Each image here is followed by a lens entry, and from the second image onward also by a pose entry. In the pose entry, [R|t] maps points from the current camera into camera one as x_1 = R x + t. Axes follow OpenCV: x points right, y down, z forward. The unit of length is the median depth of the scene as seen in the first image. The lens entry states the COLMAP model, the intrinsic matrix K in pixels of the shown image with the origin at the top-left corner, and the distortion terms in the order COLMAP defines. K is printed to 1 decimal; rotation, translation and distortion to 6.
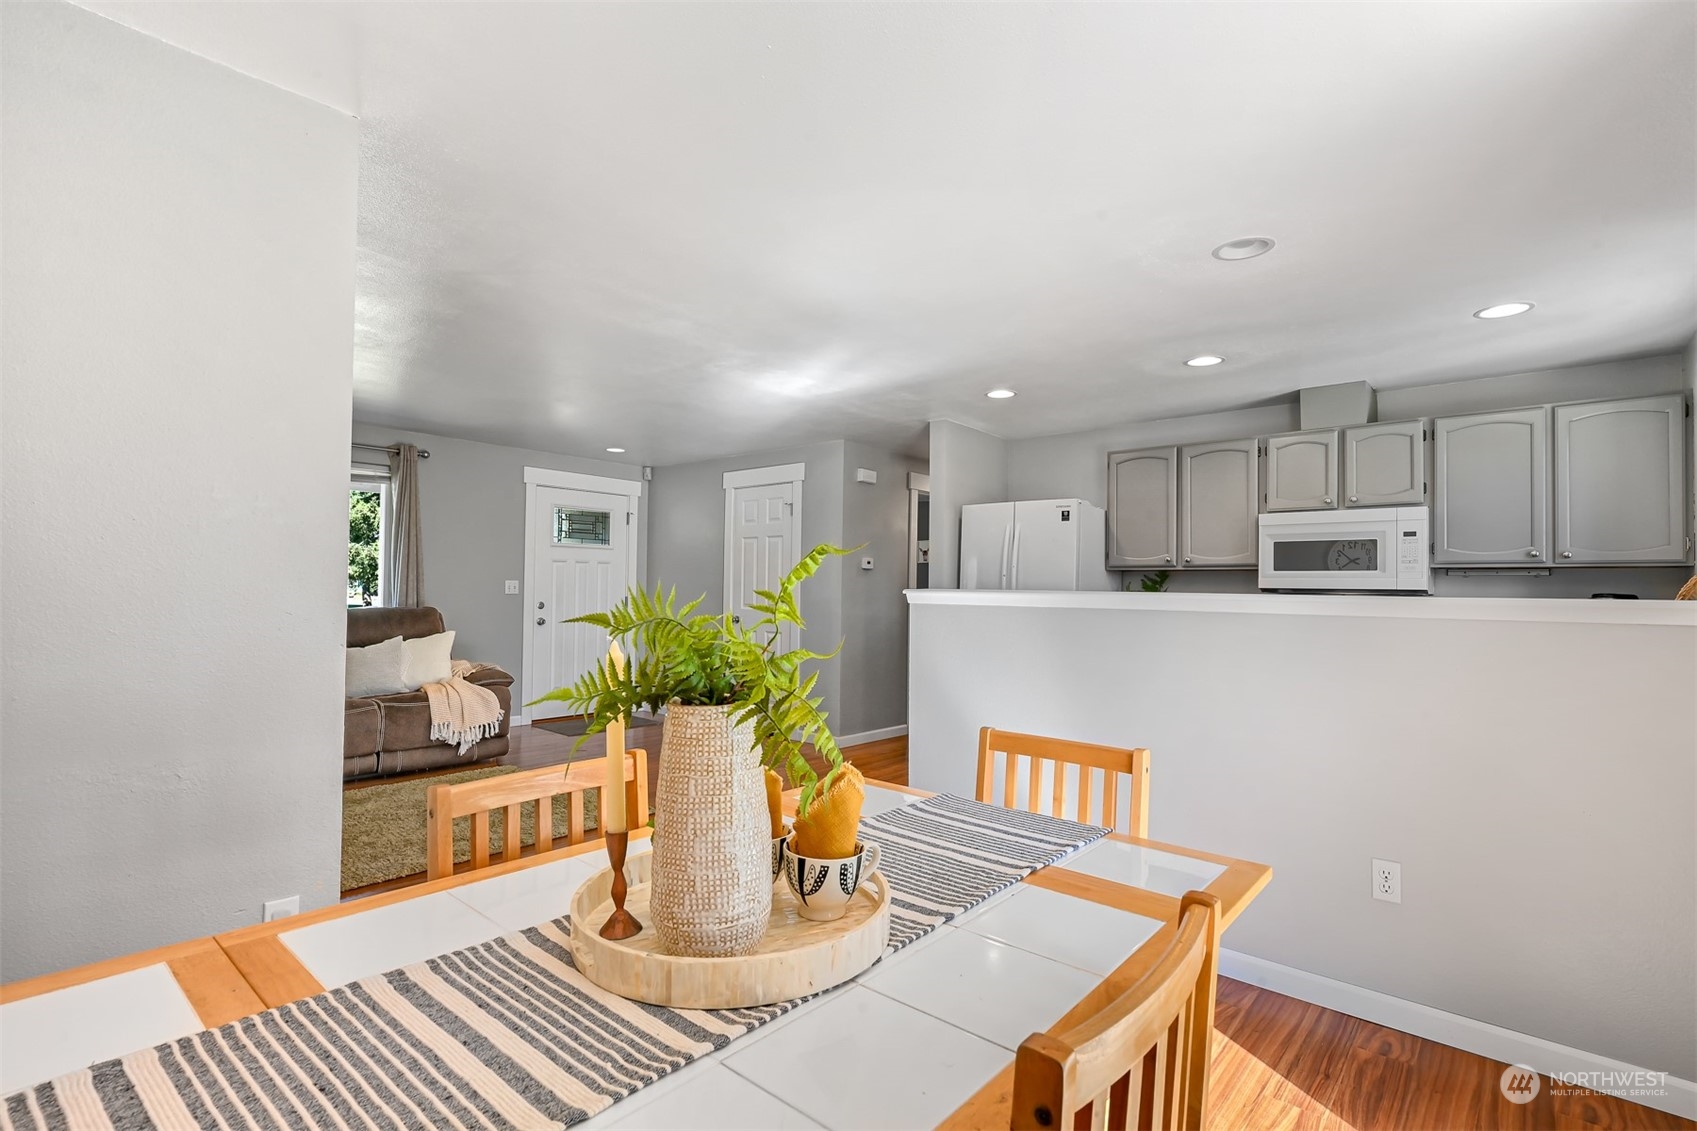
lens RADIAL K [[789.0, 0, 846.5], [0, 789.0, 583.3], [0, 0, 1]] dist [-0.005728, -0.000305]
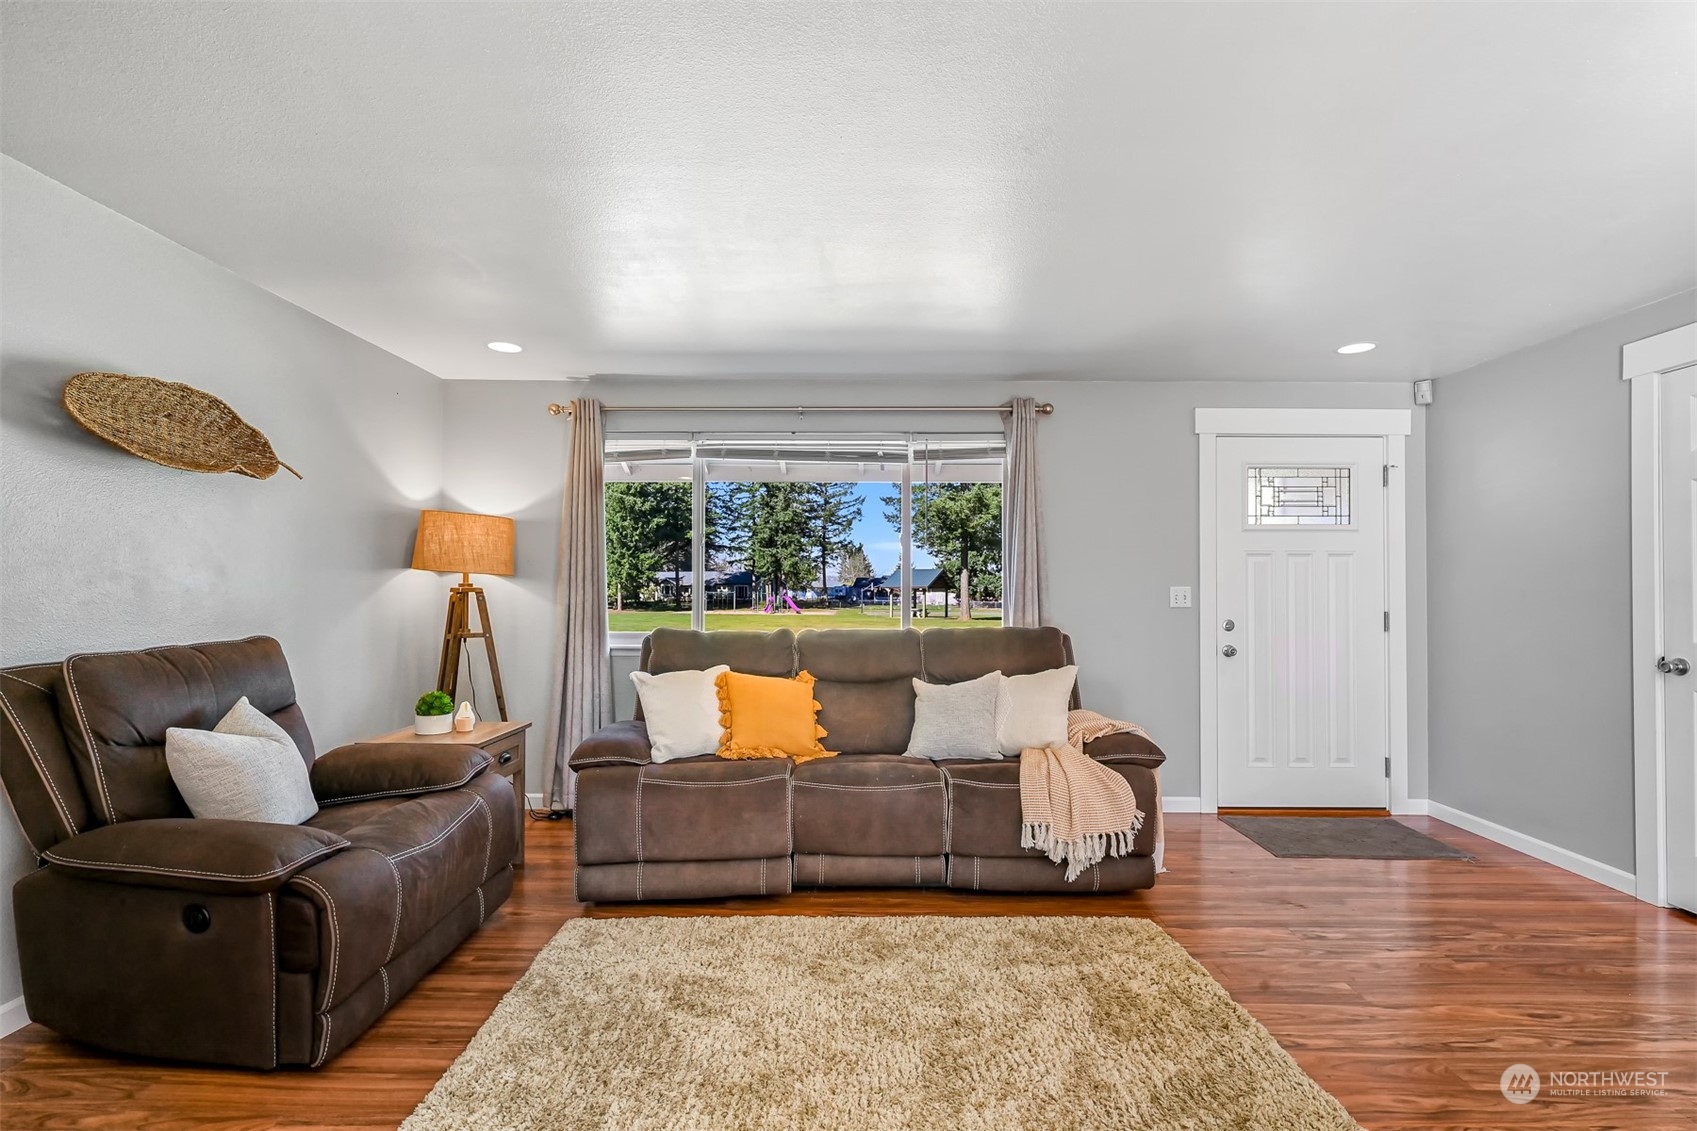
lens RADIAL K [[789.0, 0, 846.5], [0, 789.0, 583.3], [0, 0, 1]] dist [-0.005728, -0.000305]
pose [[0.644535, -0.022490, -0.764244, -0.131690], [0.013170, 0.999746, -0.018314, 0.002309], [0.764461, 0.001739, 0.644668, 0.463713]]
